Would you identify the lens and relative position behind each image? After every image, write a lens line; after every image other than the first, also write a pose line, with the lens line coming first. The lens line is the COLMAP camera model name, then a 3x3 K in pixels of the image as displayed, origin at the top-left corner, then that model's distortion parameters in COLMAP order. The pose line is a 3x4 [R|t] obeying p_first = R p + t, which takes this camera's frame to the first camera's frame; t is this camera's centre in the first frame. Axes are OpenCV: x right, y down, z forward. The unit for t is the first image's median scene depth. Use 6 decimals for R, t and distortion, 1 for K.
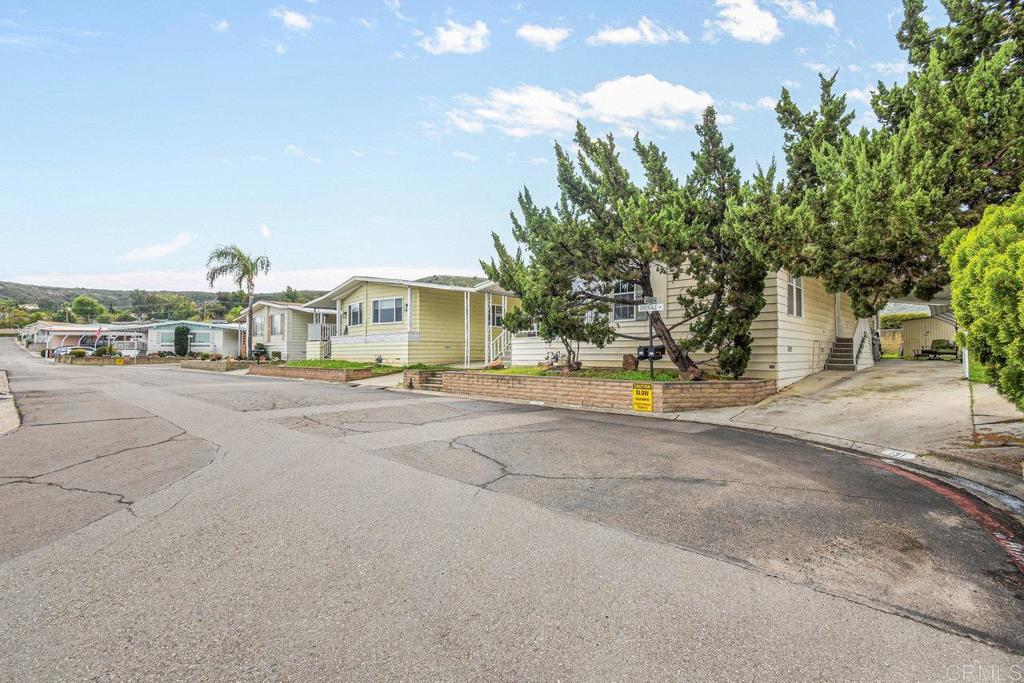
lens RADIAL K [[470.9, 0, 511.9], [0, 470.9, 345.5], [0, 0, 1]] dist [0.000301, 0.001191]
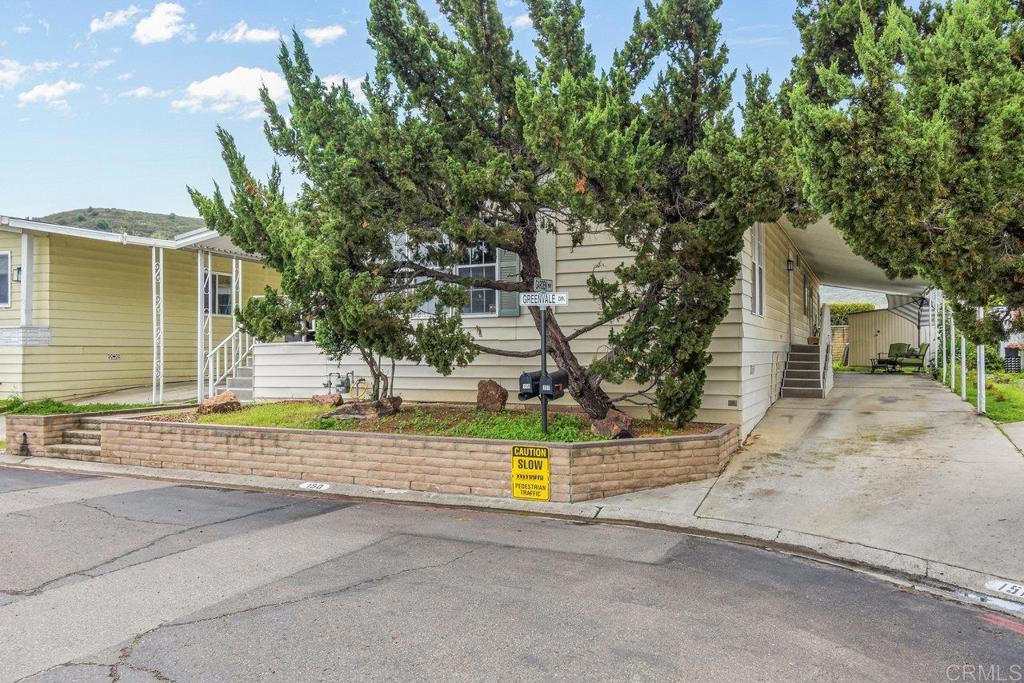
lens RADIAL K [[776.0, 0, 510.2], [0, 776.0, 342.6], [0, 0, 1]] dist [0.002241, -0.008385]
pose [[0.945305, 0.000772, 0.326188, -0.019340], [-0.002714, 0.999981, 0.005499, -0.034289], [-0.326177, -0.006083, 0.945289, 0.186533]]
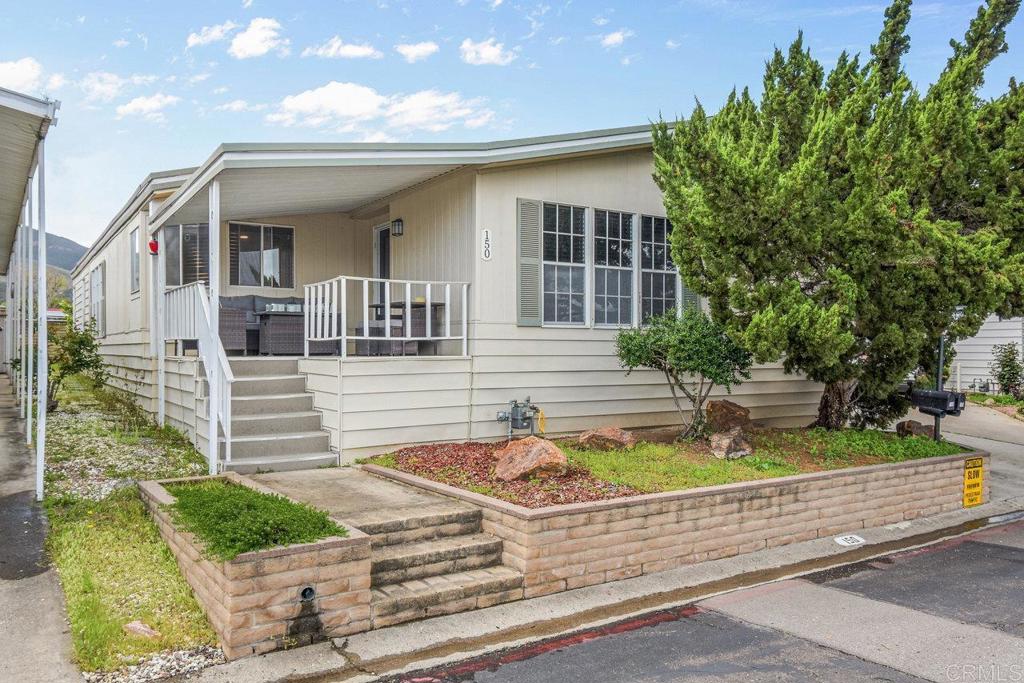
lens RADIAL K [[776.0, 0, 511.9], [0, 776.0, 348.7], [0, 0, 1]] dist [0.002241, -0.008385]
pose [[0.228063, 0.014488, 0.973539, -0.706547], [-0.012240, 0.999853, -0.012012, -0.031617], [-0.973569, -0.009177, 0.228207, 1.215396]]
